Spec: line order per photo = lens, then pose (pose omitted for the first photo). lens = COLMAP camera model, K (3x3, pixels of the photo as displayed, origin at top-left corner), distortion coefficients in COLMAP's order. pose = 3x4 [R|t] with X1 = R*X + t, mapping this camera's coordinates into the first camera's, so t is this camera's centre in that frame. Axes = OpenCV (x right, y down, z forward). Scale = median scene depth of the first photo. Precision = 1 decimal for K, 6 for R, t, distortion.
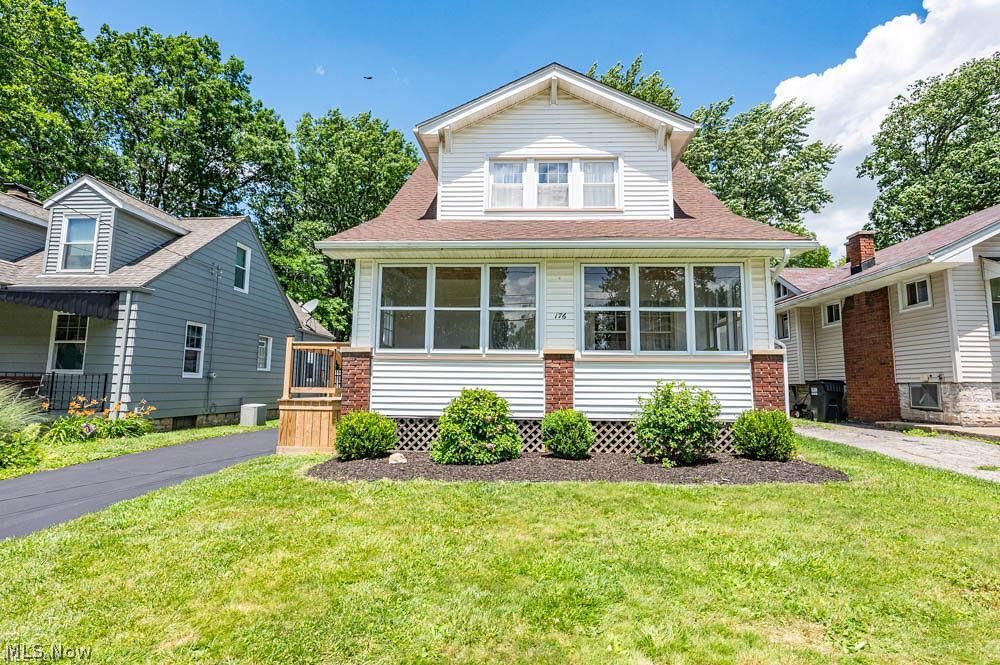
lens RADIAL K [[482.9, 0, 521.0], [0, 482.9, 330.6], [0, 0, 1]] dist [-0.000018, 0.000736]
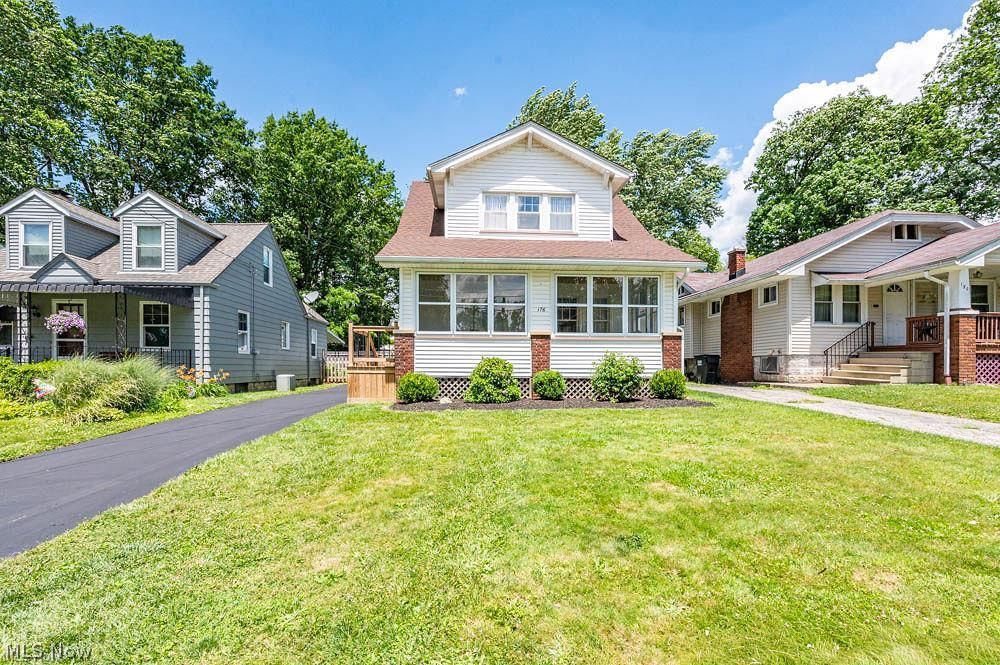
lens RADIAL K [[438.0, 0, 491.2], [0, 438.0, 363.3], [0, 0, 1]] dist [-0.000436, -0.000273]
pose [[0.995327, -0.003888, 0.096485, -0.162739], [-0.006256, 0.994494, 0.104608, -0.004480], [-0.096360, -0.104723, 0.989822, -0.276290]]
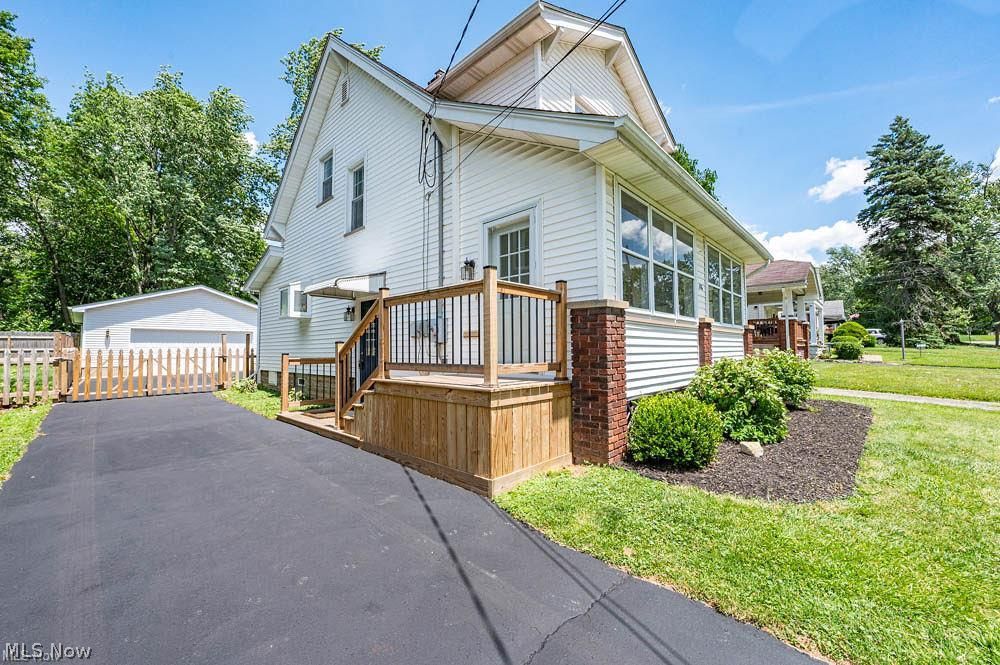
lens RADIAL K [[400.4, 0, 520.5], [0, 400.4, 327.0], [0, 0, 1]] dist [-0.004312, 0.001275]
pose [[0.635285, 0.030438, 0.771678, -0.672182], [-0.076466, 0.996792, 0.023633, 0.053065], [-0.768483, -0.074021, 0.635574, 0.588291]]
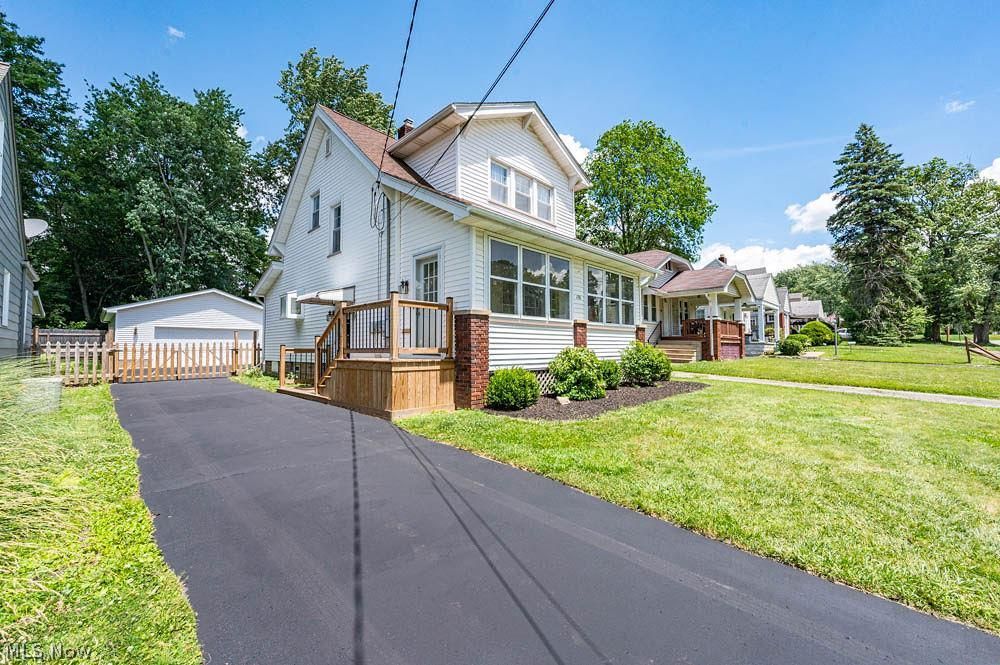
lens RADIAL K [[400.4, 0, 515.4], [0, 400.4, 328.4], [0, 0, 1]] dist [-0.004312, 0.001275]
pose [[0.649556, 0.026056, 0.759867, -0.769589], [-0.077478, 0.996478, 0.032060, 0.031698], [-0.756356, -0.079698, 0.649288, 0.275996]]
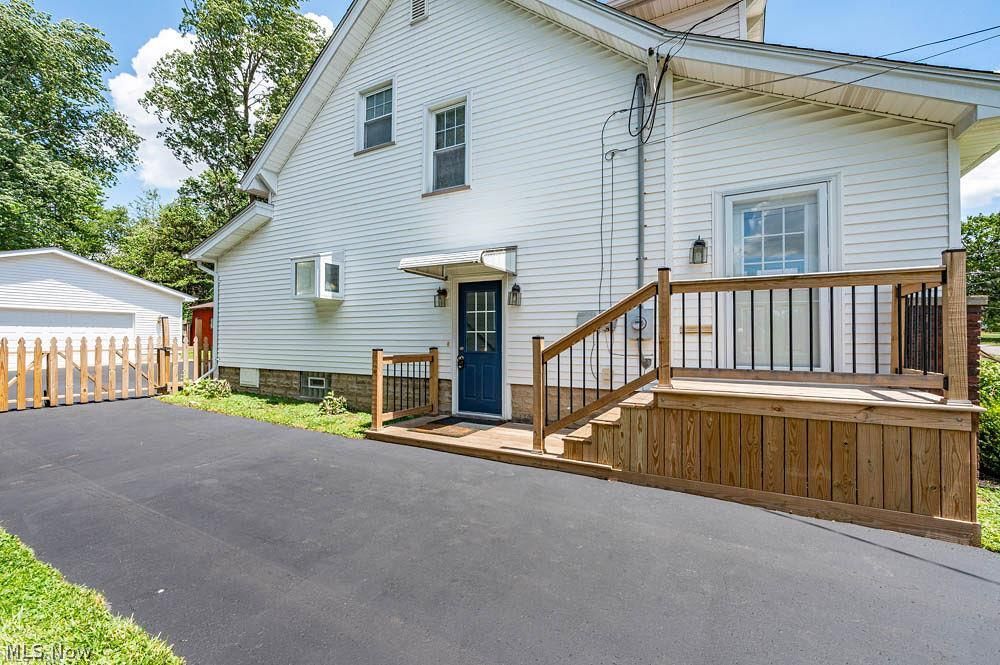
lens RADIAL K [[400.4, 0, 508.4], [0, 400.4, 331.0], [0, 0, 1]] dist [-0.004312, 0.001275]
pose [[0.414717, 0.009587, 0.909900, -0.800207], [-0.105758, 0.993676, 0.037733, 0.090011], [-0.903784, -0.111878, 0.413108, 1.016508]]
